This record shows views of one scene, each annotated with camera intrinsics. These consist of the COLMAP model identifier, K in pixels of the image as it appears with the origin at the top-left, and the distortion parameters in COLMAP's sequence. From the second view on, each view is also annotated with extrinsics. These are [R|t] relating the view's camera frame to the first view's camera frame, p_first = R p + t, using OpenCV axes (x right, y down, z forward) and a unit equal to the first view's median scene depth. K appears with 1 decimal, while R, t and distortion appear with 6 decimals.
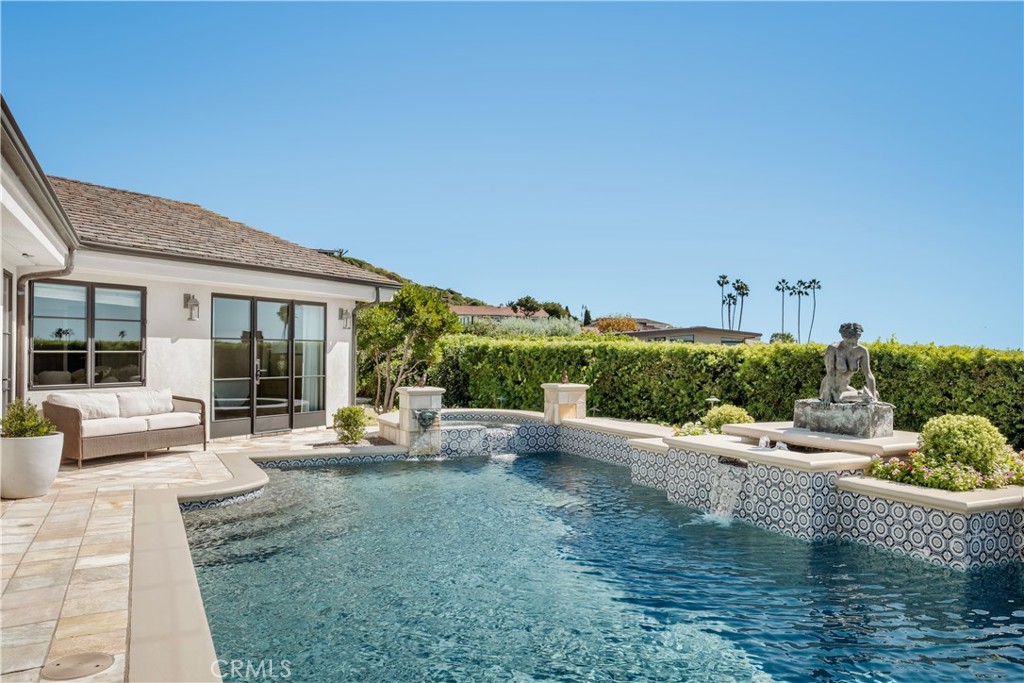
lens RADIAL K [[770.6, 0, 508.9], [0, 770.6, 343.5], [0, 0, 1]] dist [0.012224, -0.000949]
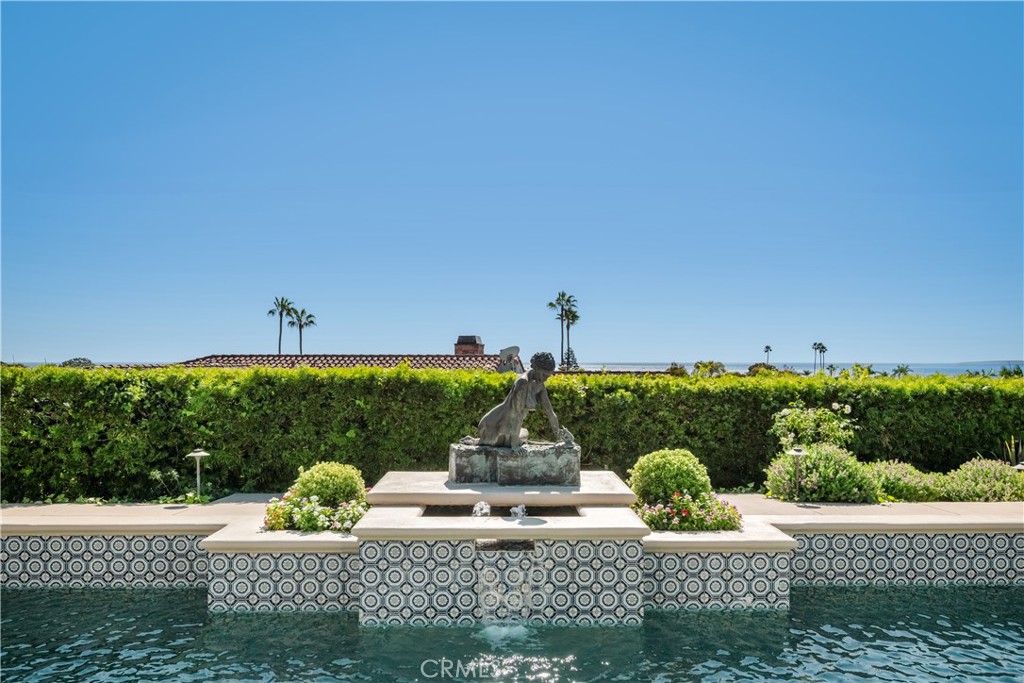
lens RADIAL K [[841.5, 0, 512.4], [0, 841.5, 340.8], [0, 0, 1]] dist [-0.002091, -0.001216]
pose [[0.413533, 0.016284, 0.910344, -0.454491], [-0.009988, 0.999861, -0.013348, -0.028794], [-0.910434, -0.003572, 0.413638, 0.709296]]
